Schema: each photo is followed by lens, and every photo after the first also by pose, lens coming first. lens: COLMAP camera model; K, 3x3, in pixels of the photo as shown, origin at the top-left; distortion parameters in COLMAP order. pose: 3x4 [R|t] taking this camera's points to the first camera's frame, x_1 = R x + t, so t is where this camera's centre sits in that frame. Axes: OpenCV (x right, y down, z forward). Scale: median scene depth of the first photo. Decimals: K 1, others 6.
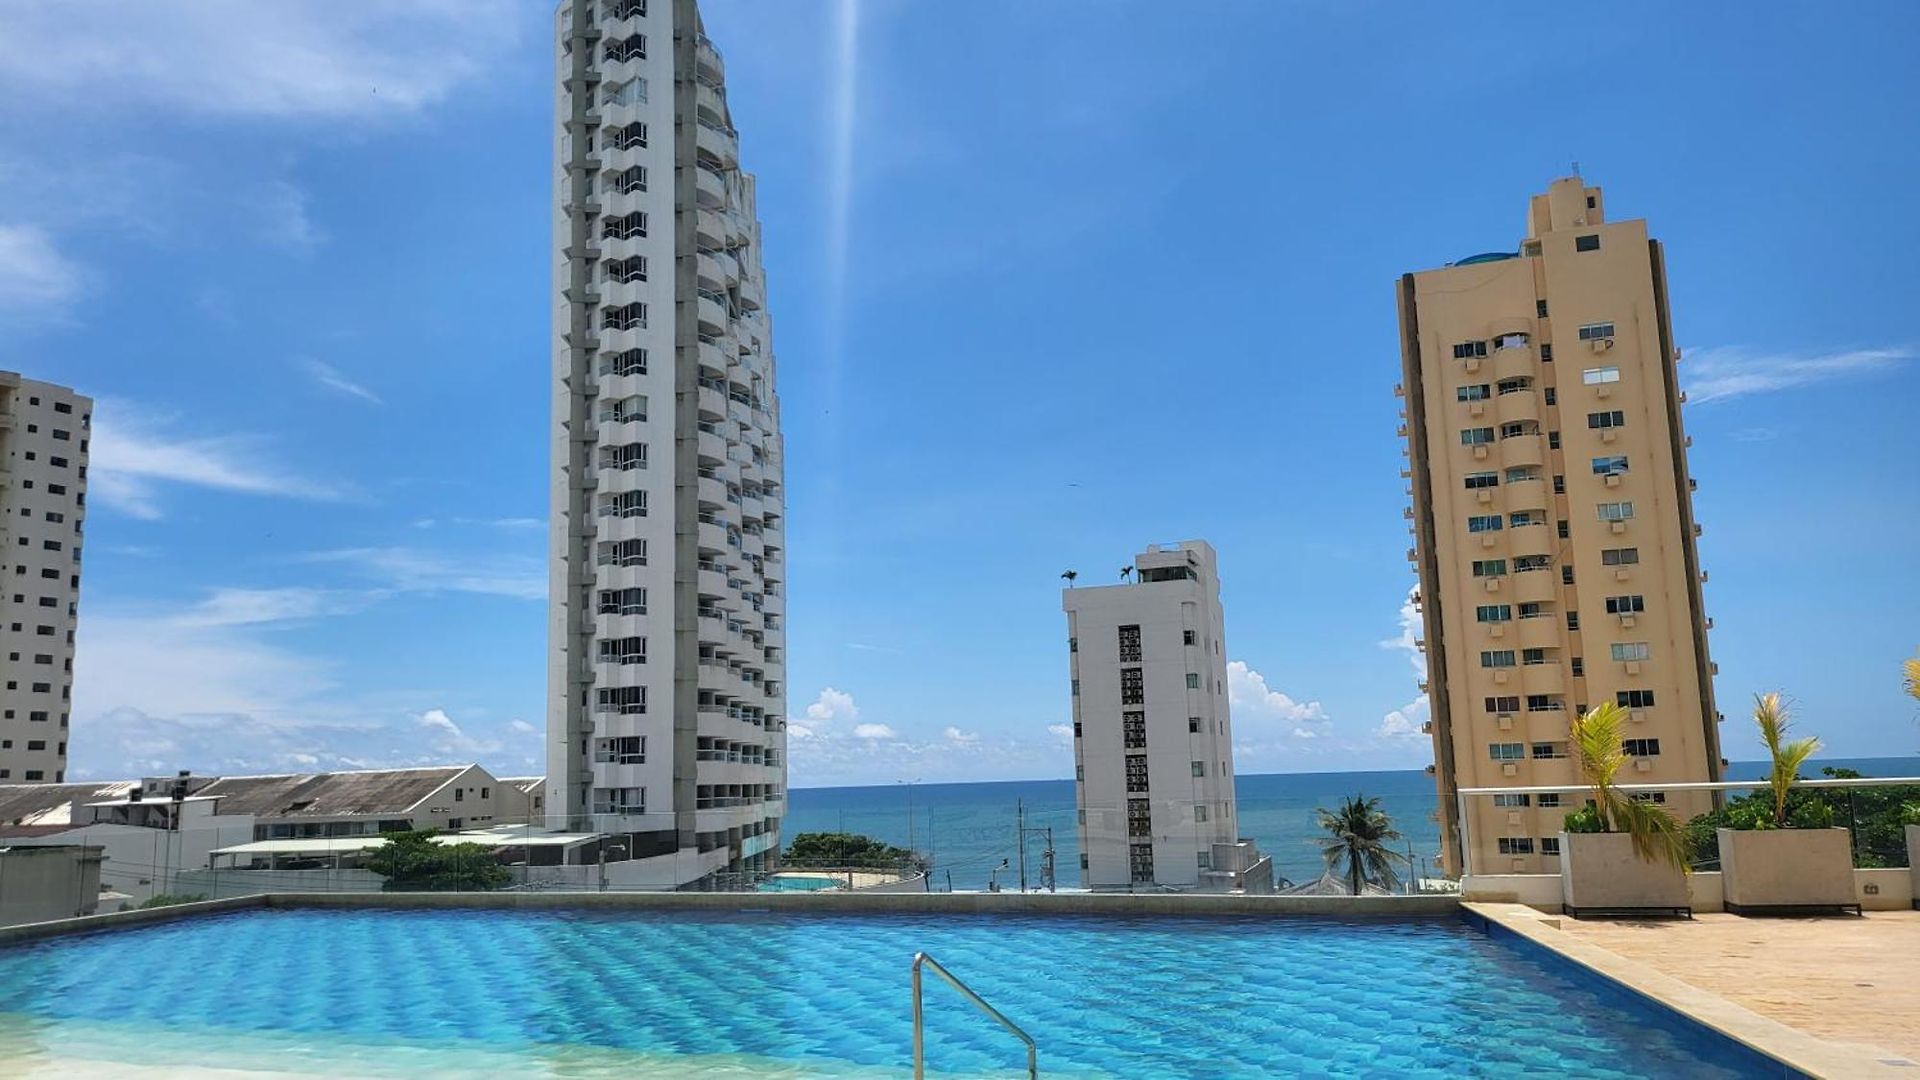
lens RADIAL K [[1348.9, 0, 970.5], [0, 1348.9, 564.2], [0, 0, 1]] dist [0.045516, -0.029499]
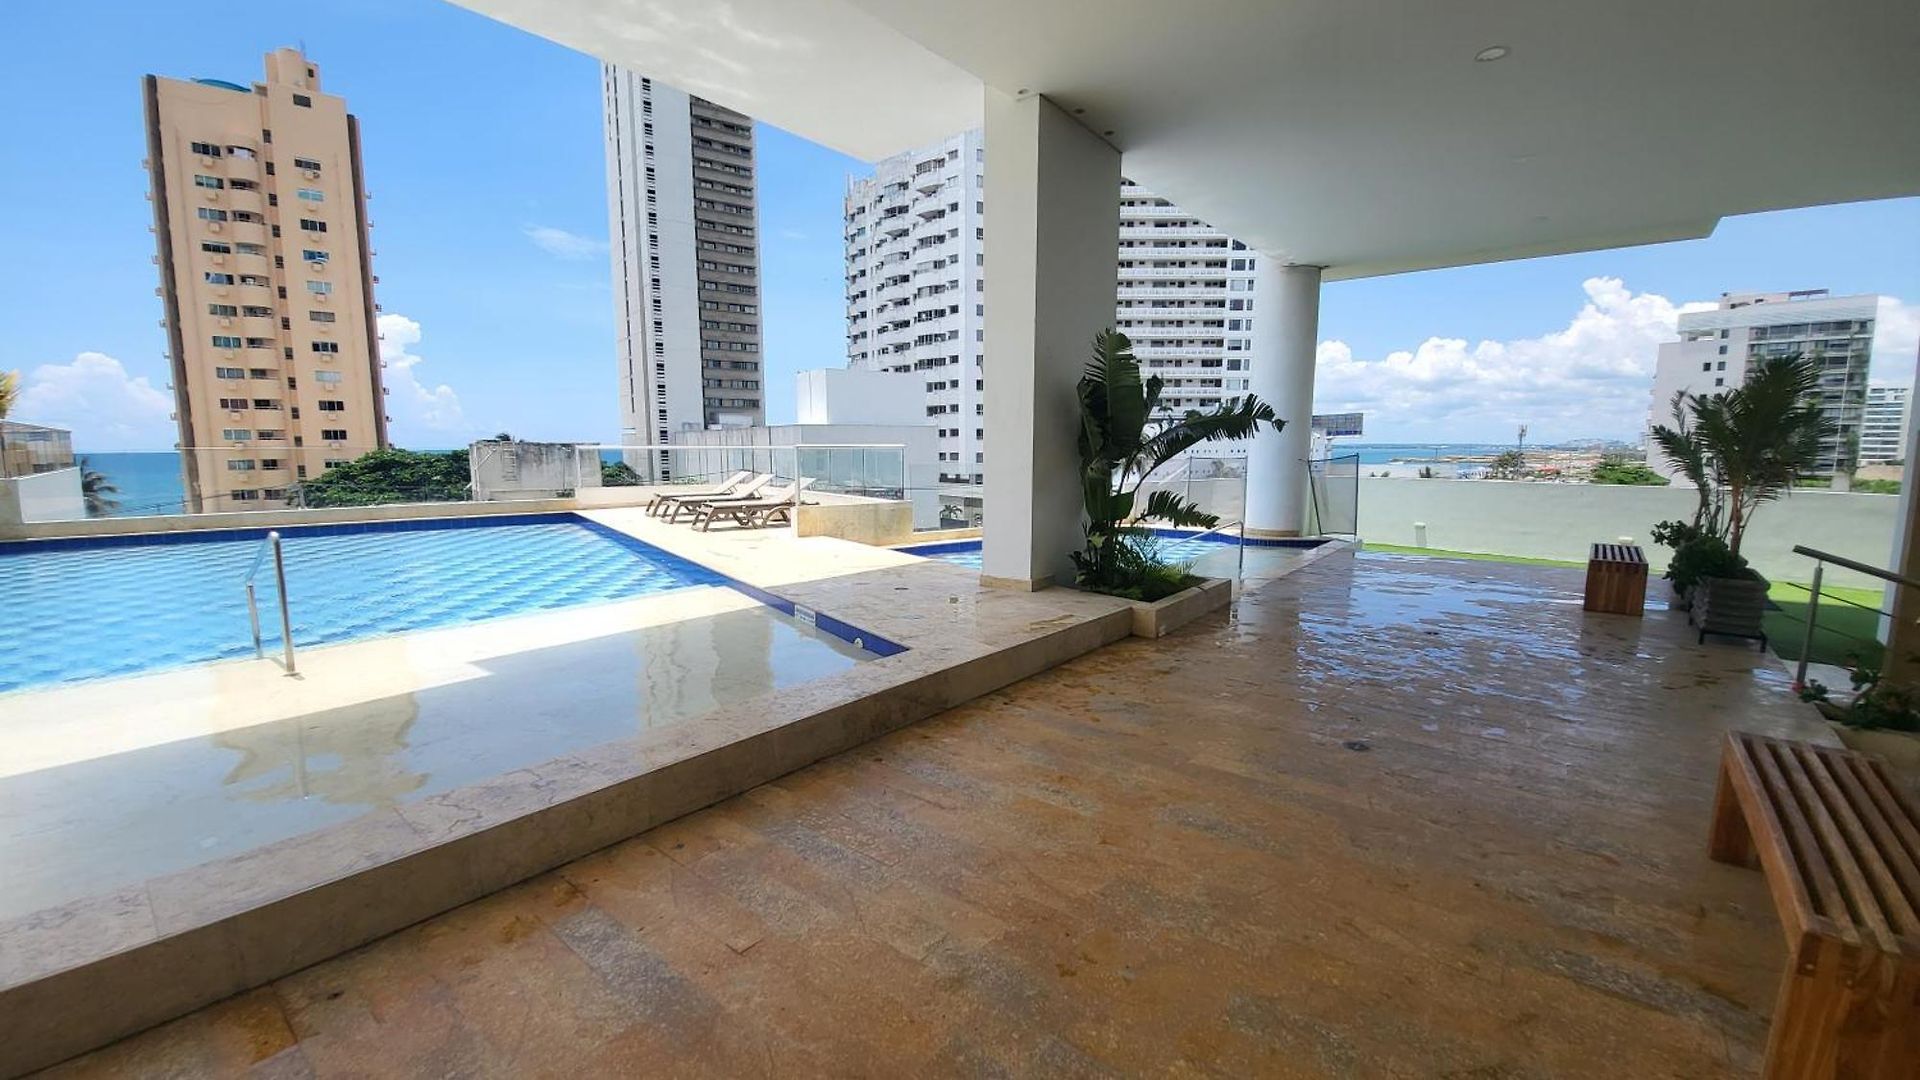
lens RADIAL K [[765.1, 0, 956.6], [0, 765.1, 548.1], [0, 0, 1]] dist [-0.004828, -0.008384]
pose [[0.513905, -0.083222, 0.853801, 0.070441], [-0.148617, 0.971596, 0.184158, -0.015306], [-0.844875, -0.221529, 0.486940, -0.125946]]
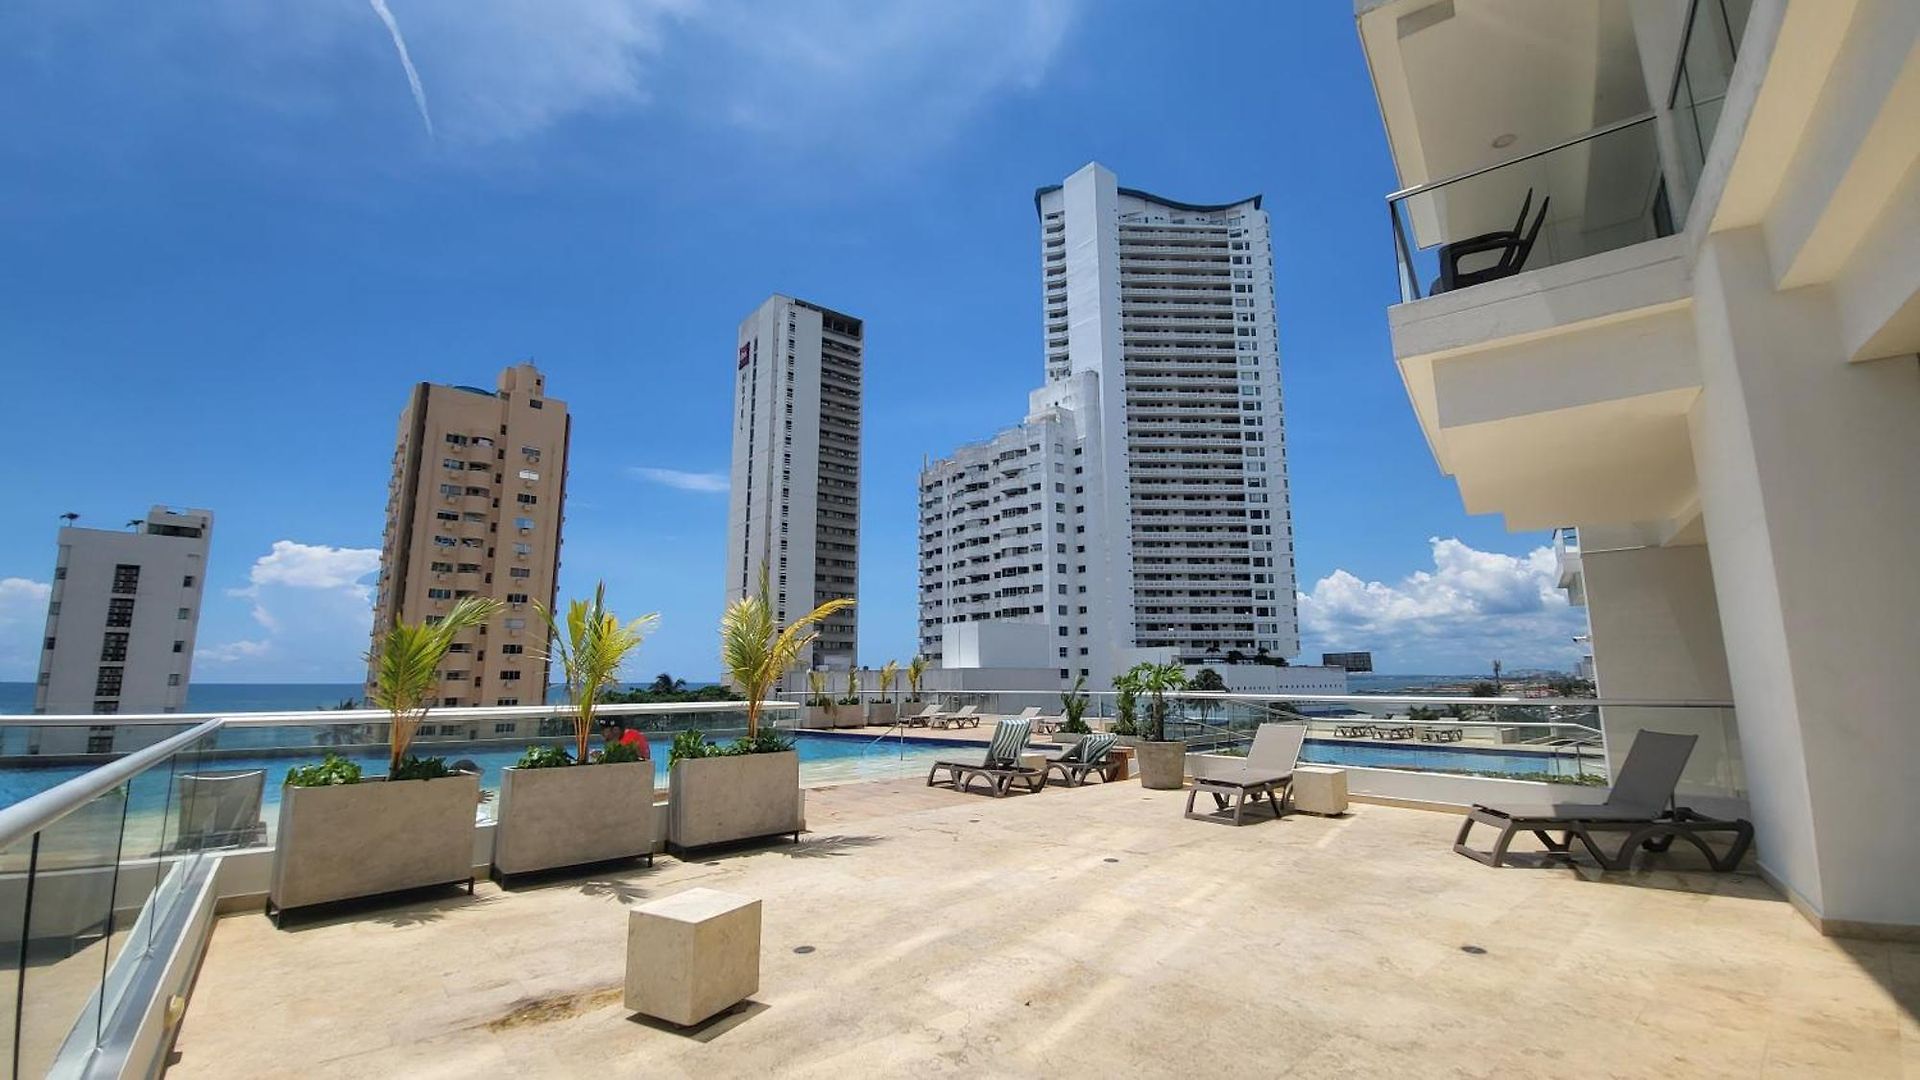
lens RADIAL K [[765.1, 0, 955.5], [0, 765.1, 552.3], [0, 0, 1]] dist [-0.004828, -0.008384]
pose [[0.467269, 0.174210, 0.866782, -0.146461], [-0.148080, 0.981967, -0.117533, 0.001587], [-0.871626, -0.073433, 0.484640, -0.022049]]
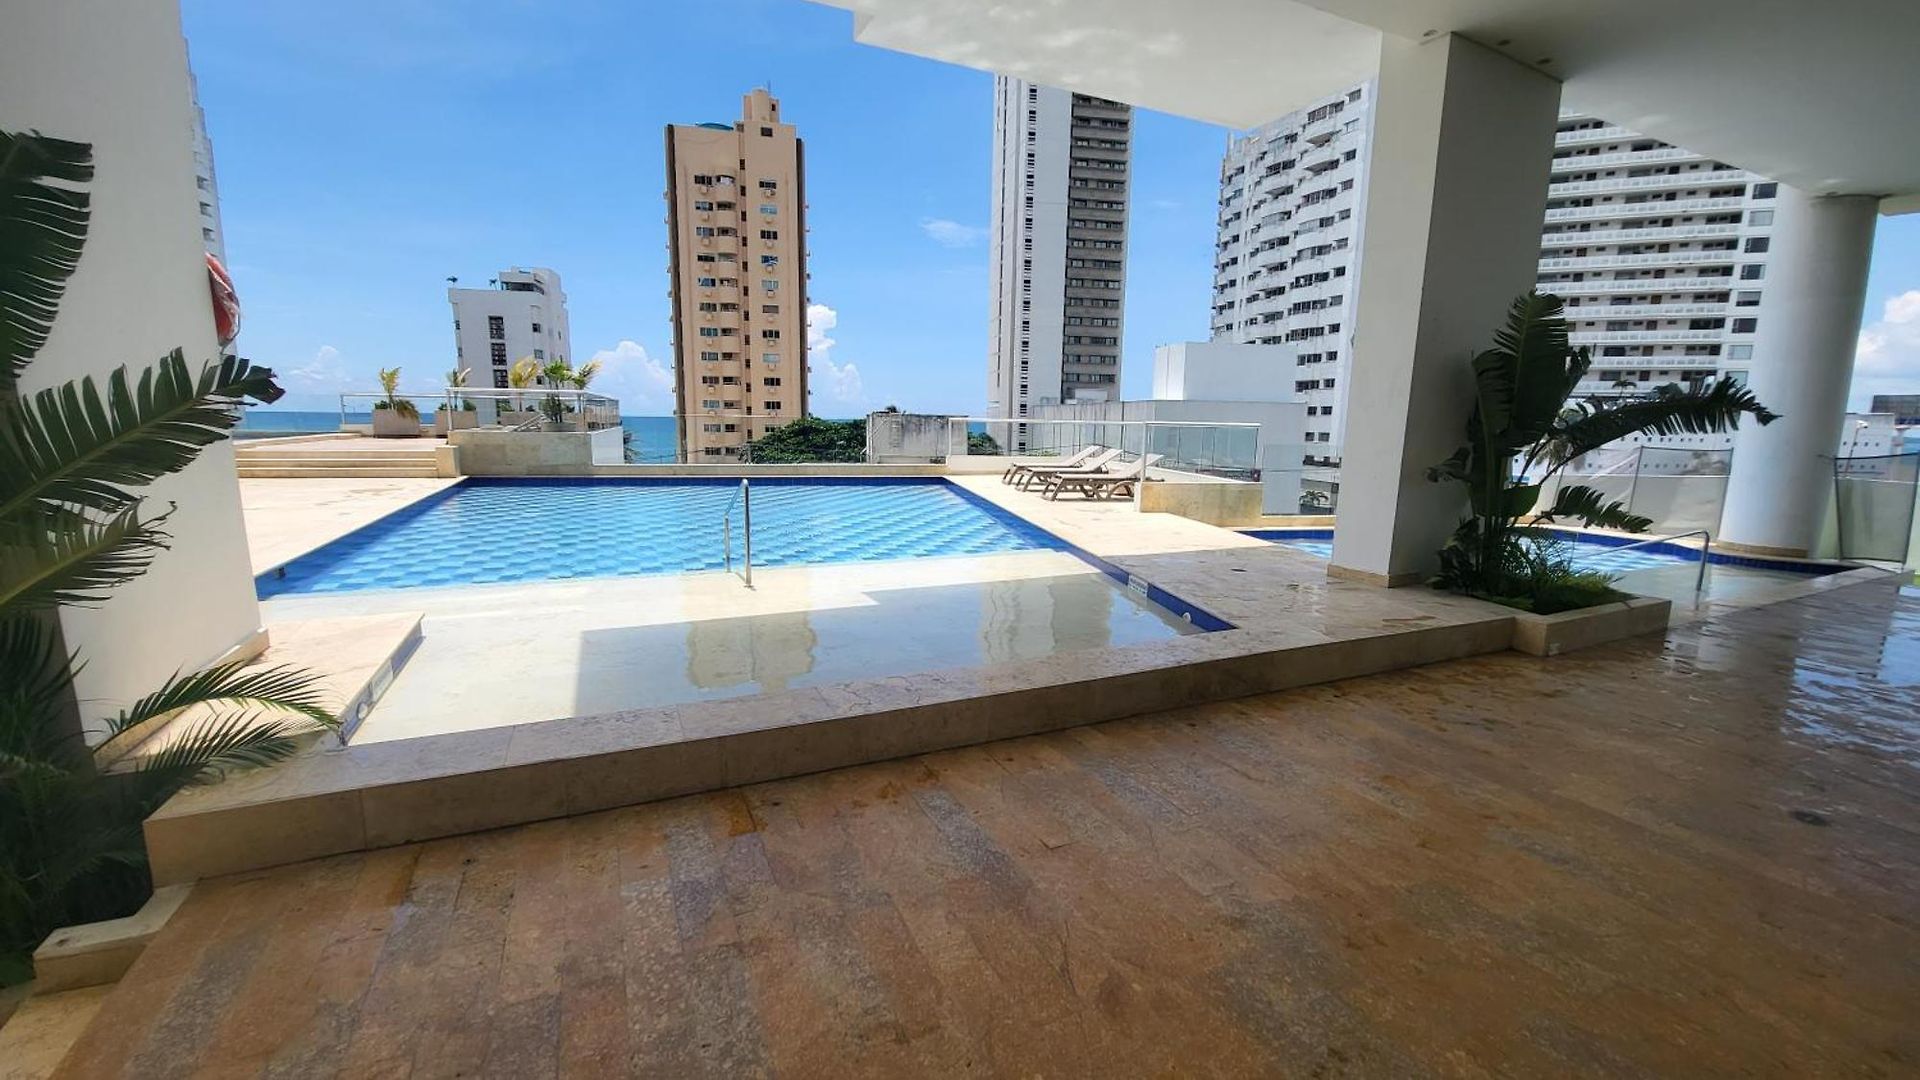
lens RADIAL K [[765.1, 0, 953.2], [0, 765.1, 547.7], [0, 0, 1]] dist [-0.004828, -0.008384]
pose [[0.836228, -0.046684, 0.546392, 0.068986], [-0.127572, 0.952473, 0.276623, -0.015615], [-0.533337, -0.301025, 0.790529, -0.127661]]
